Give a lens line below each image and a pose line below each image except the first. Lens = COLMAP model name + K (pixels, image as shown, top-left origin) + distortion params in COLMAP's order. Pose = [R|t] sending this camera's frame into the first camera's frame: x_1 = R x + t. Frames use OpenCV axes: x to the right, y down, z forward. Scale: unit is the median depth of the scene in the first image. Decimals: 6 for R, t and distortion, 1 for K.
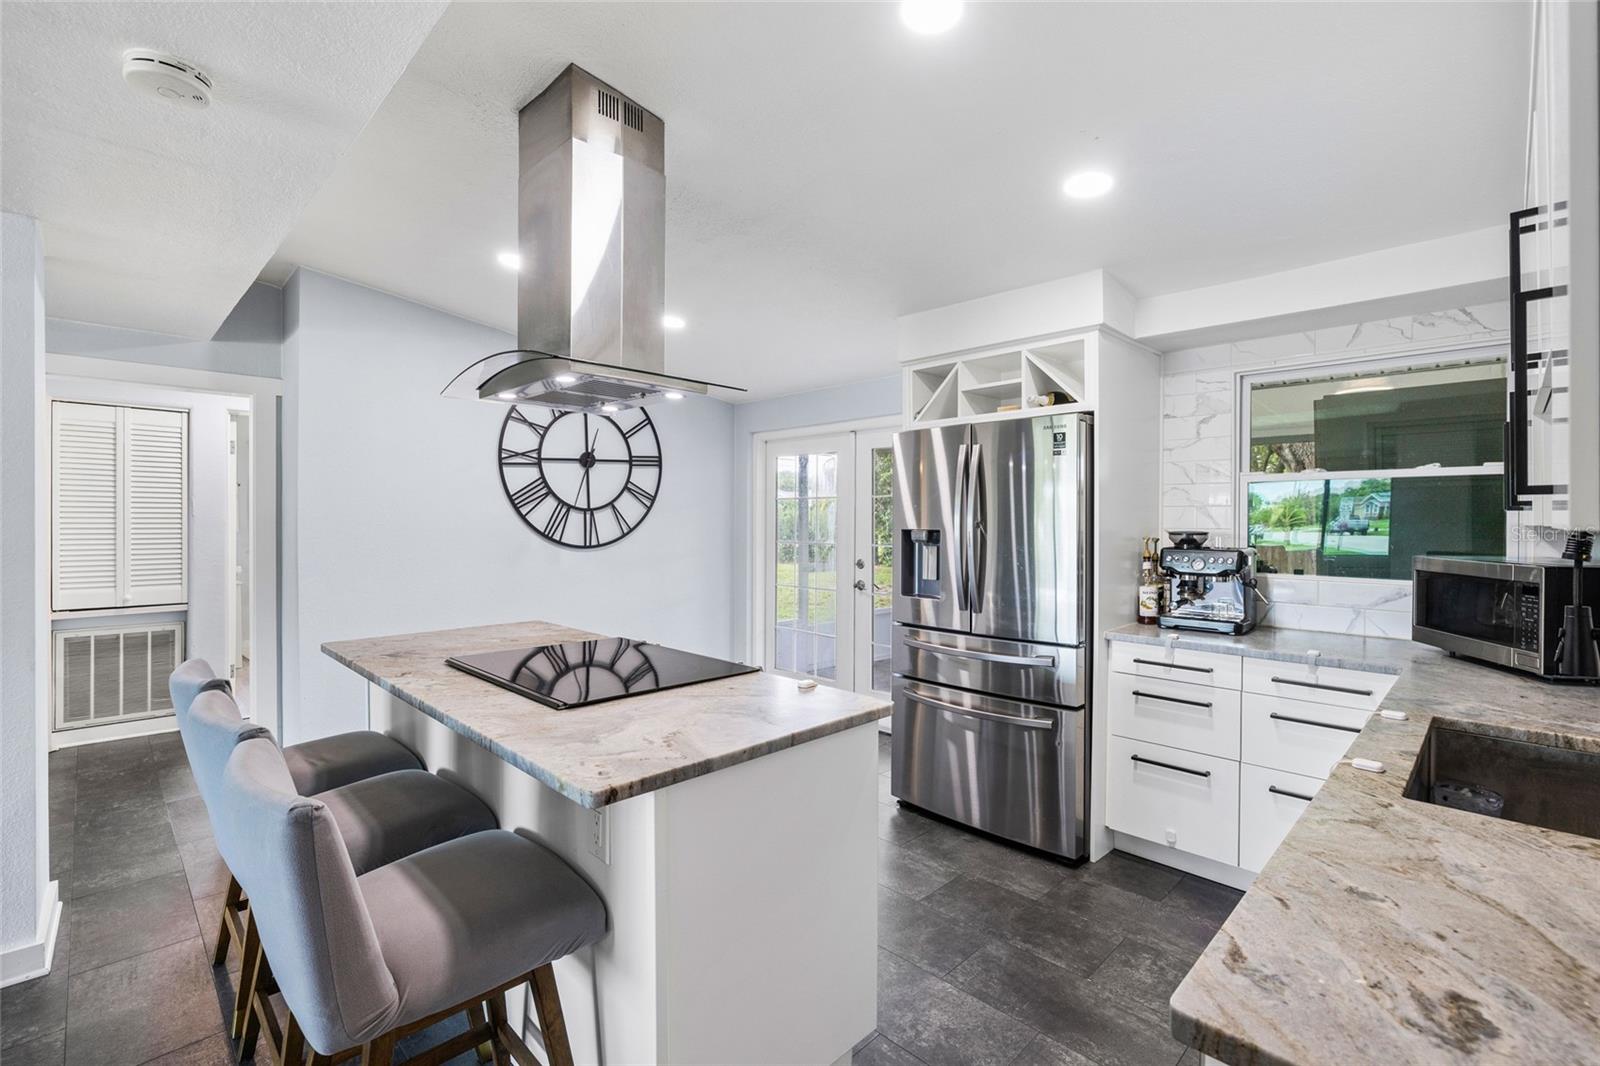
lens RADIAL K [[718.4, 0, 807.0], [0, 718.4, 527.9], [0, 0, 1]] dist [-0.008014, 0.000182]
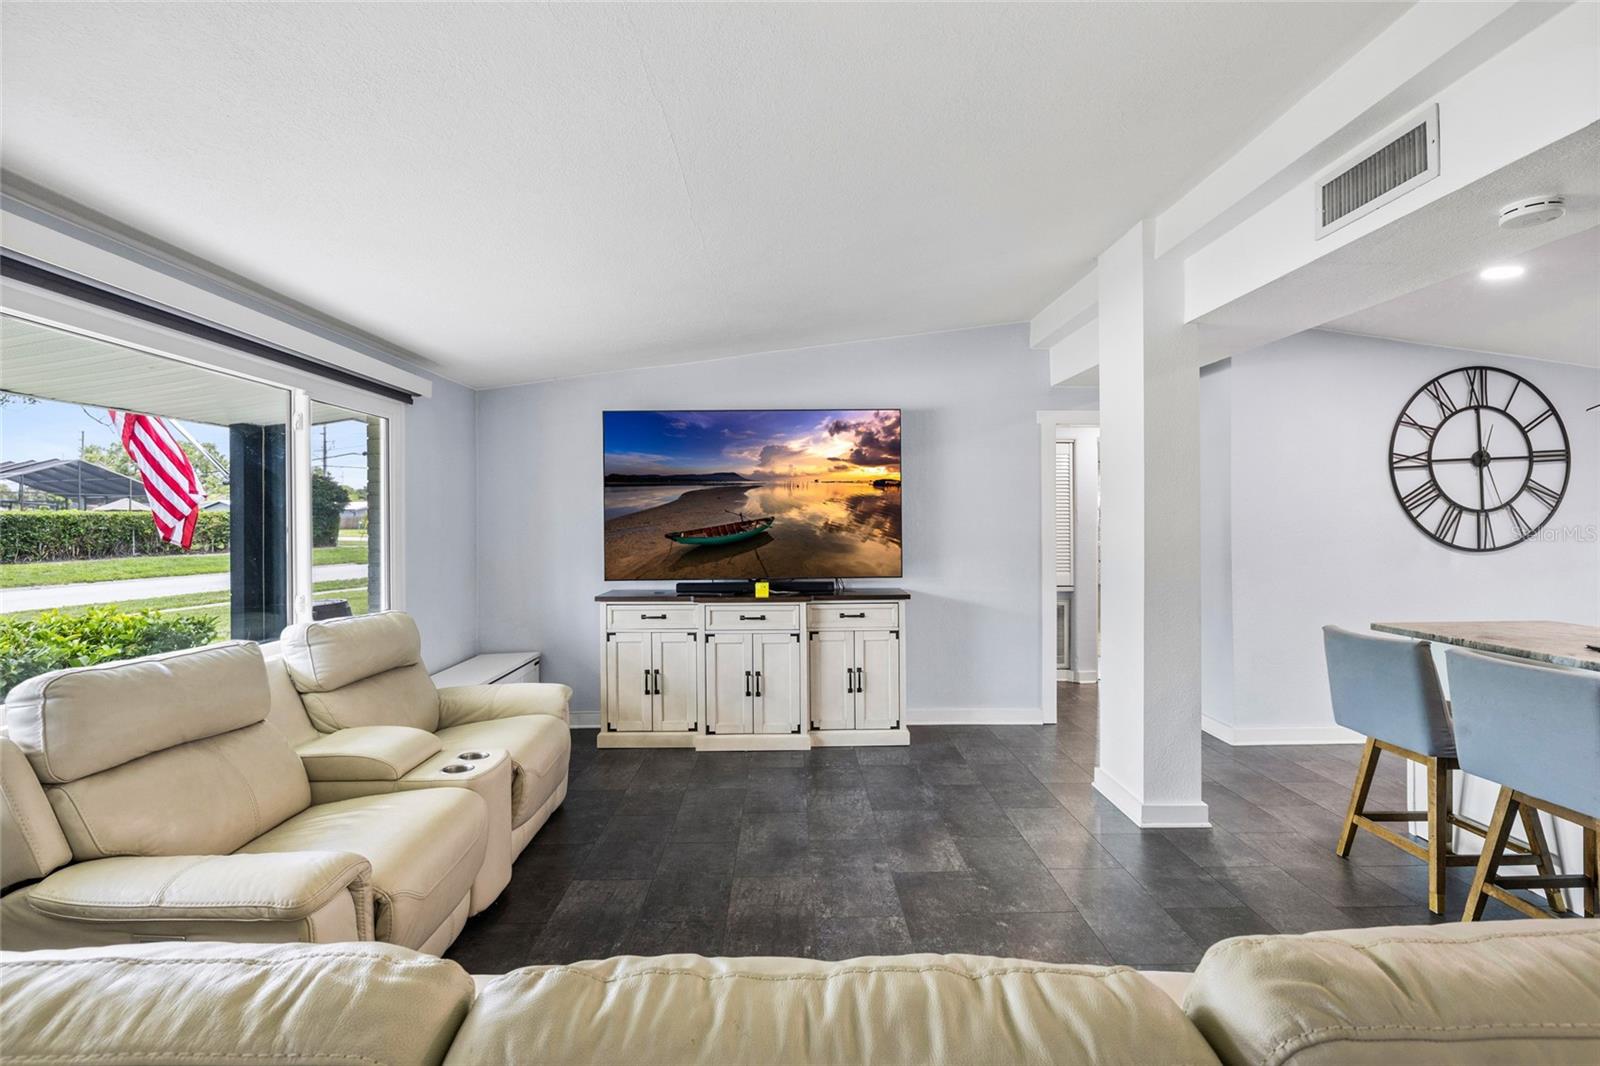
lens RADIAL K [[718.4, 0, 793.7], [0, 718.4, 518.3], [0, 0, 1]] dist [-0.008014, 0.000182]
pose [[0.711257, -0.009310, -0.702871, -0.304919], [-0.003892, 0.999845, -0.017182, 0.004100], [0.702922, 0.014956, 0.711110, -0.327688]]
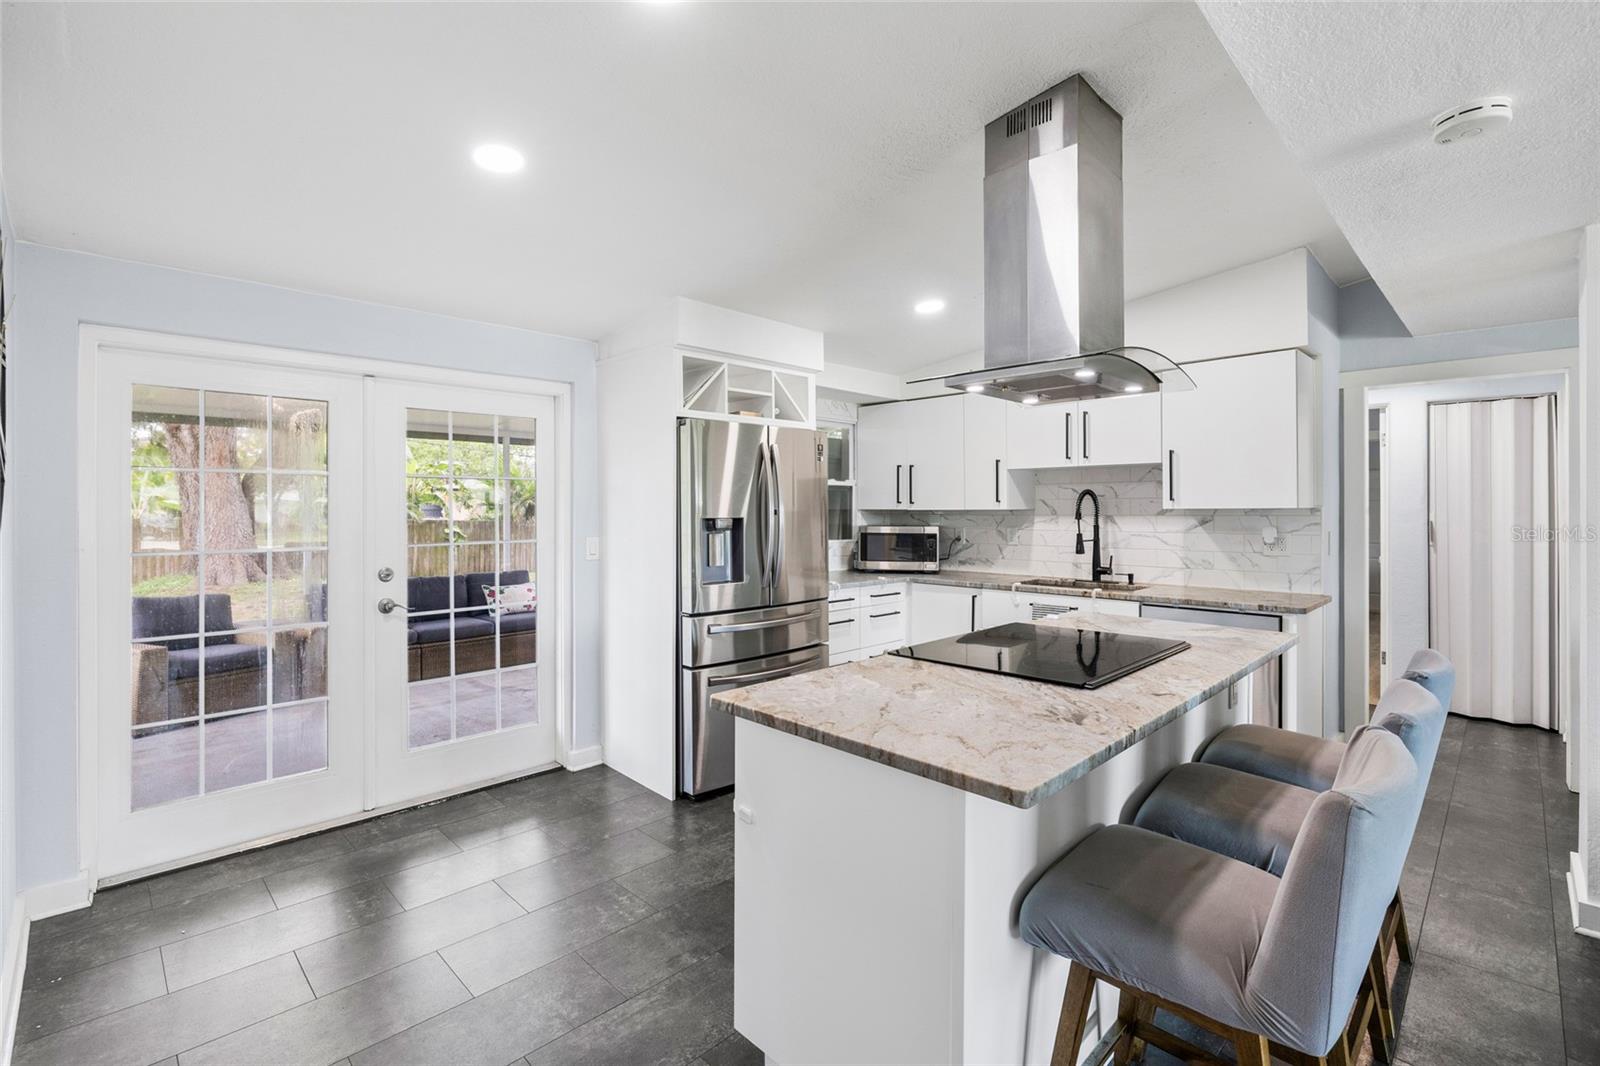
lens RADIAL K [[718.4, 0, 800.6], [0, 718.4, 510.5], [0, 0, 1]] dist [-0.008014, 0.000182]
pose [[0.006755, -0.003812, 0.999970, -0.655728], [0.014495, 0.999888, 0.003714, -0.007709], [-0.999872, 0.014469, 0.006809, 0.664778]]
